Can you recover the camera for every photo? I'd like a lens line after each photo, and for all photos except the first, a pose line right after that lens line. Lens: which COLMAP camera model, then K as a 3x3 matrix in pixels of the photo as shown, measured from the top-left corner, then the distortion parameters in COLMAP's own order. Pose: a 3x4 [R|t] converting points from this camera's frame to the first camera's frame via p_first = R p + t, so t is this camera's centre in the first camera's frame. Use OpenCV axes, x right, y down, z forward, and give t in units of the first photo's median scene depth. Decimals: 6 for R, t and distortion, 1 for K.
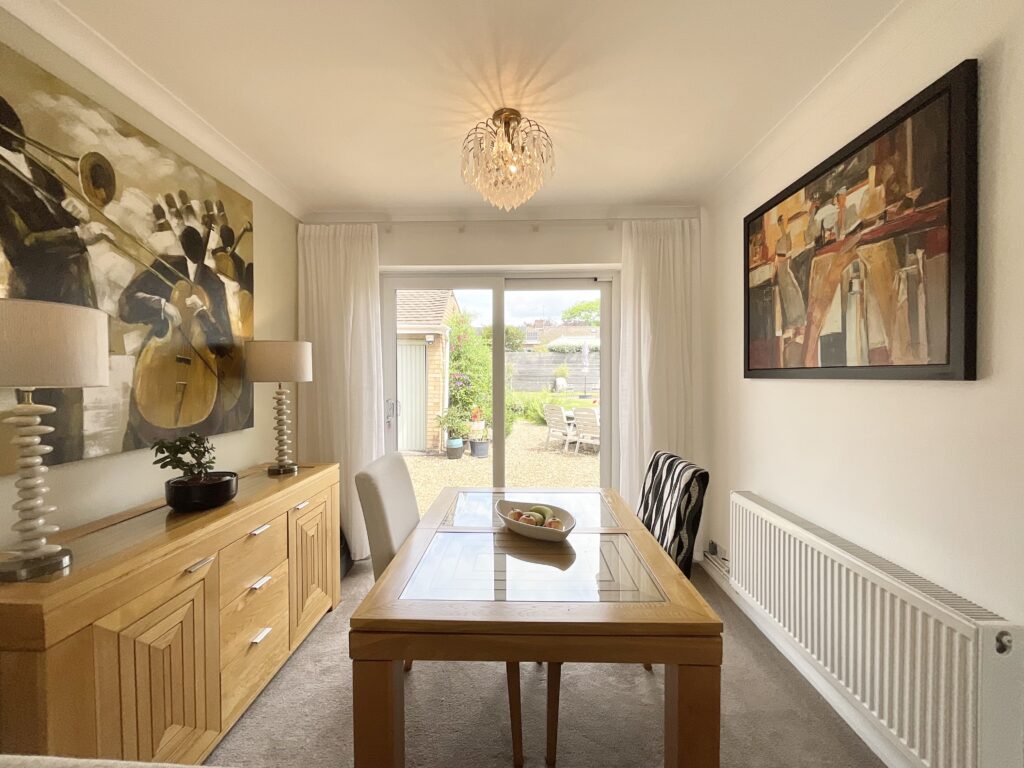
lens RADIAL K [[410.5, 0, 516.0], [0, 410.5, 387.5], [0, 0, 1]] dist [-0.004589, 0.000396]
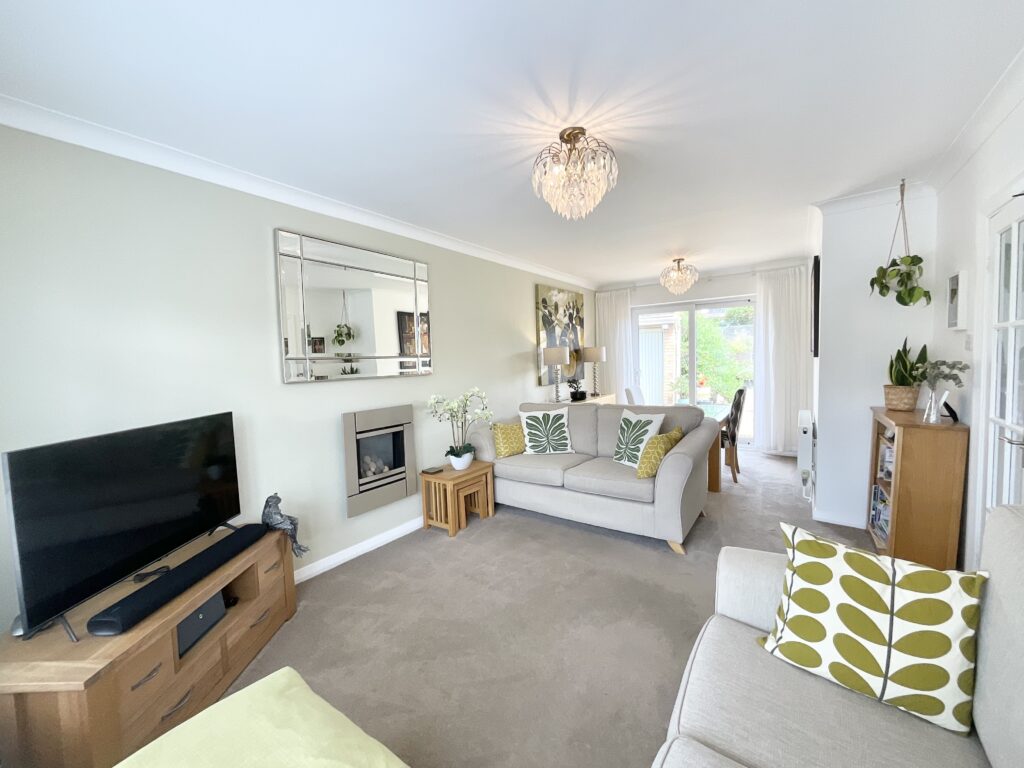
lens RADIAL K [[410.5, 0, 515.0], [0, 410.5, 387.4], [0, 0, 1]] dist [-0.004589, 0.000396]
pose [[0.830516, 0.010412, -0.556897, 0.555986], [0.023133, 0.998318, 0.053164, -0.002123], [0.556514, -0.057036, 0.828878, -1.732630]]
